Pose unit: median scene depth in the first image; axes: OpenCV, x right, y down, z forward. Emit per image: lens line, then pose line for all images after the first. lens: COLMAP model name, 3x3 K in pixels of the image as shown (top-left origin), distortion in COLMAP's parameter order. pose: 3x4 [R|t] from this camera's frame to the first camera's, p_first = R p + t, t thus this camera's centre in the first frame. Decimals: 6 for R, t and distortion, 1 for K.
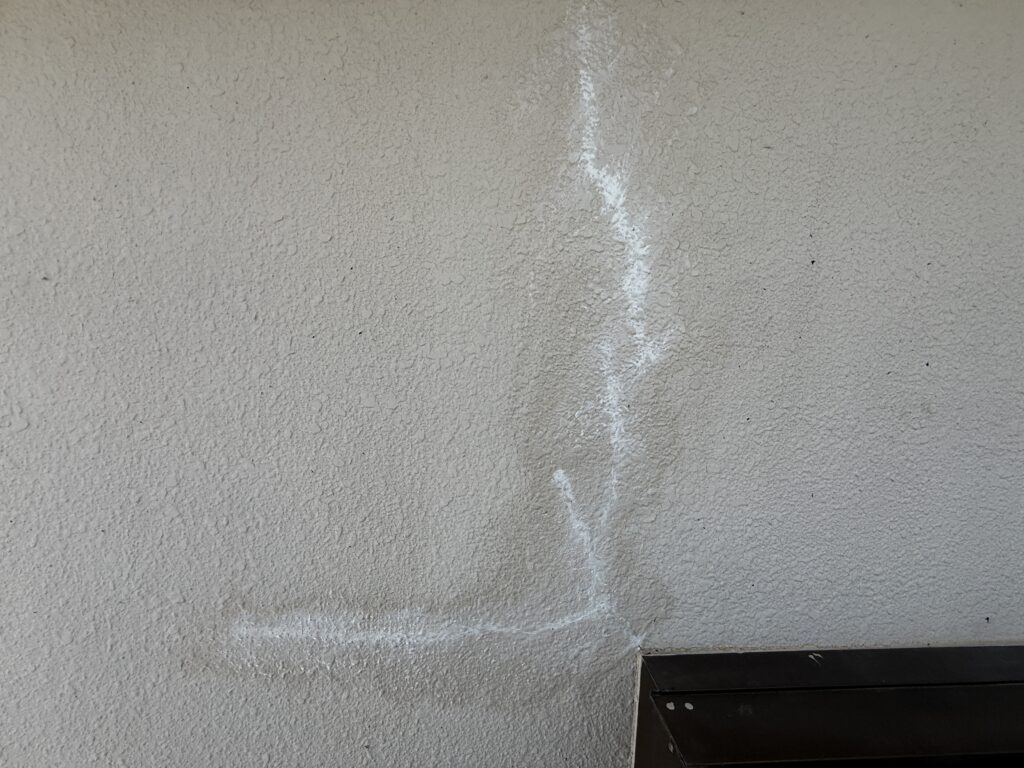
lens RADIAL K [[405.5, 0, 512.0], [0, 405.5, 384.0], [0, 0, 1]] dist [-0.001071, -0.000217]
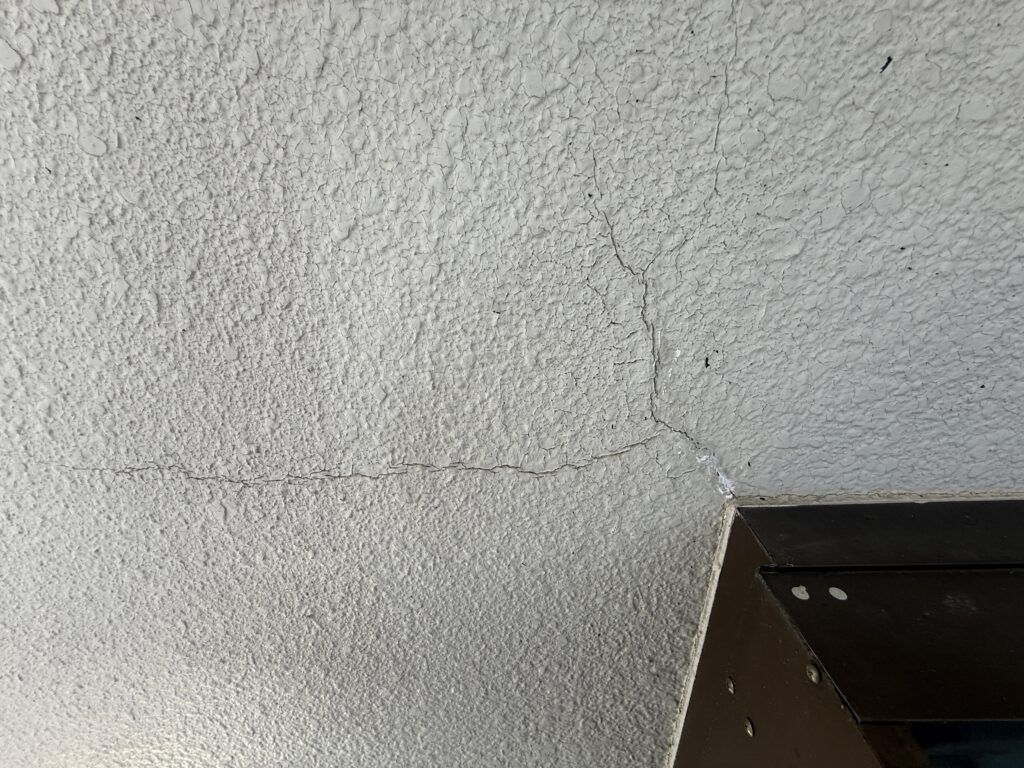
lens RADIAL K [[405.5, 0, 512.0], [0, 405.5, 384.0], [0, 0, 1]] dist [-0.001071, -0.000217]
pose [[0.994148, -0.028564, -0.104183, 0.075063], [0.060281, 0.946983, 0.315577, 0.318634], [0.089645, -0.320011, 0.943163, 0.506164]]
